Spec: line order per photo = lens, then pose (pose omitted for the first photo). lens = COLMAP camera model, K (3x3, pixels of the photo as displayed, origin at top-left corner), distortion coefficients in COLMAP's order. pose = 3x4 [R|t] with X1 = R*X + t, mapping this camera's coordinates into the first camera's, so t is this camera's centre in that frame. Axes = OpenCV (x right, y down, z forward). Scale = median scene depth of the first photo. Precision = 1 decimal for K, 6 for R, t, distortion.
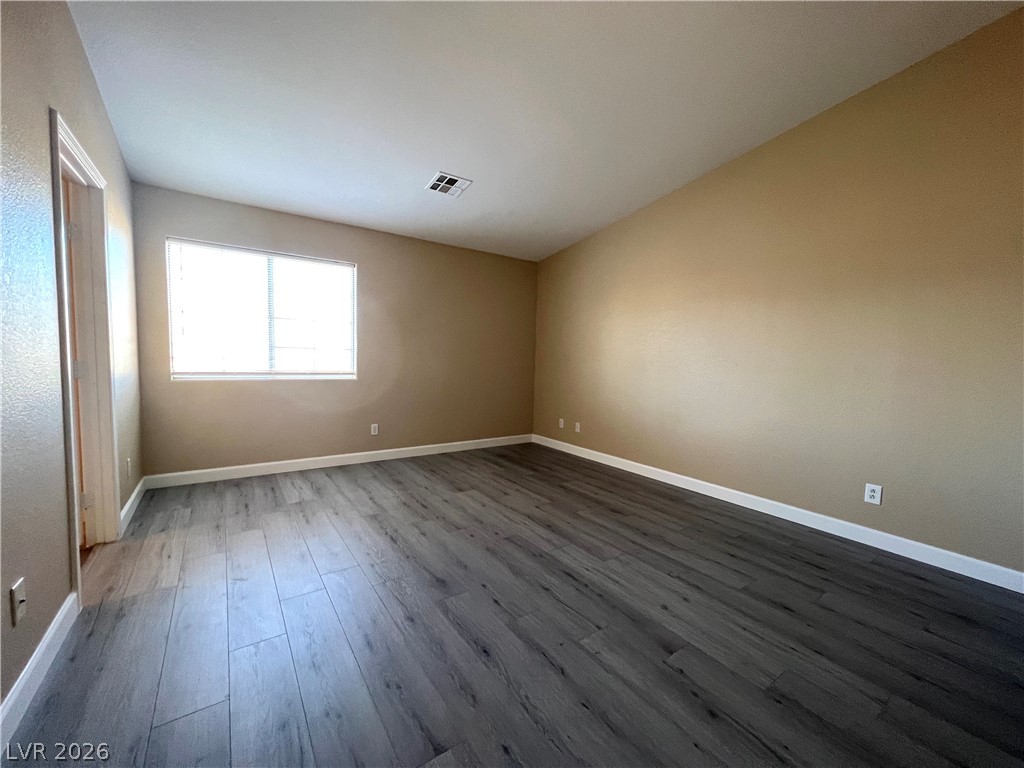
lens RADIAL K [[408.6, 0, 515.6], [0, 408.6, 386.3], [0, 0, 1]] dist [-0.000879, 0.000732]
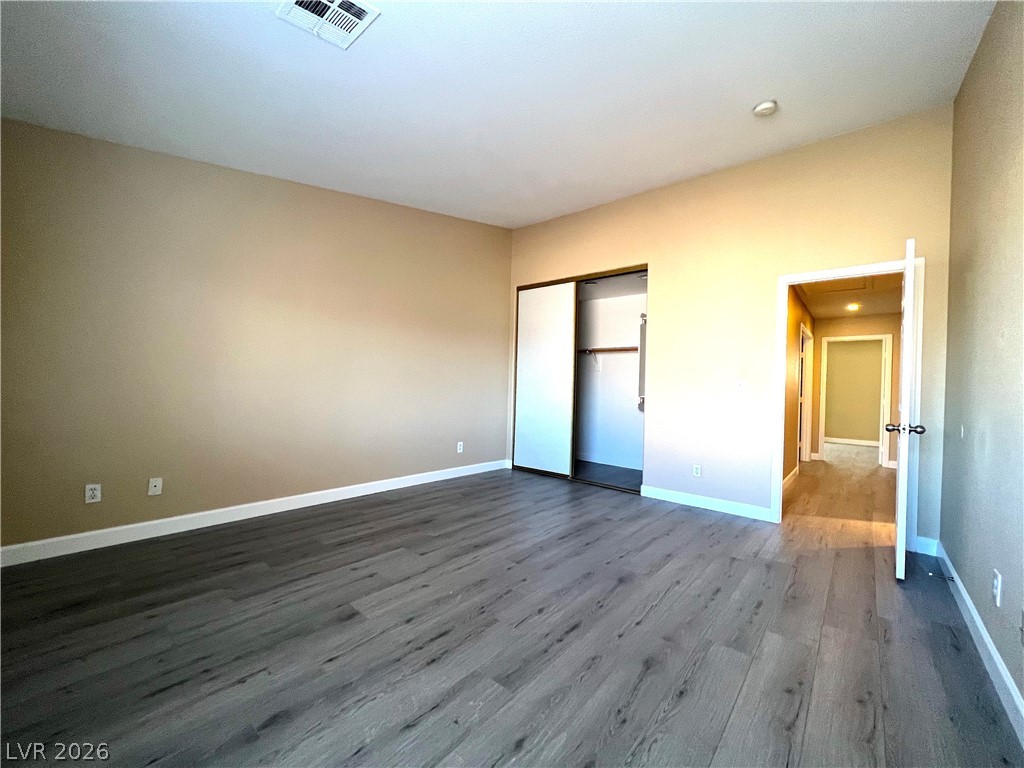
lens RADIAL K [[408.6, 0, 510.9], [0, 408.6, 386.6], [0, 0, 1]] dist [-0.000879, 0.000732]
pose [[-0.232333, -0.042889, 0.971690, -0.766798], [0.033763, 0.998070, 0.052126, -0.074055], [-0.972050, 0.044918, -0.230437, 1.003785]]
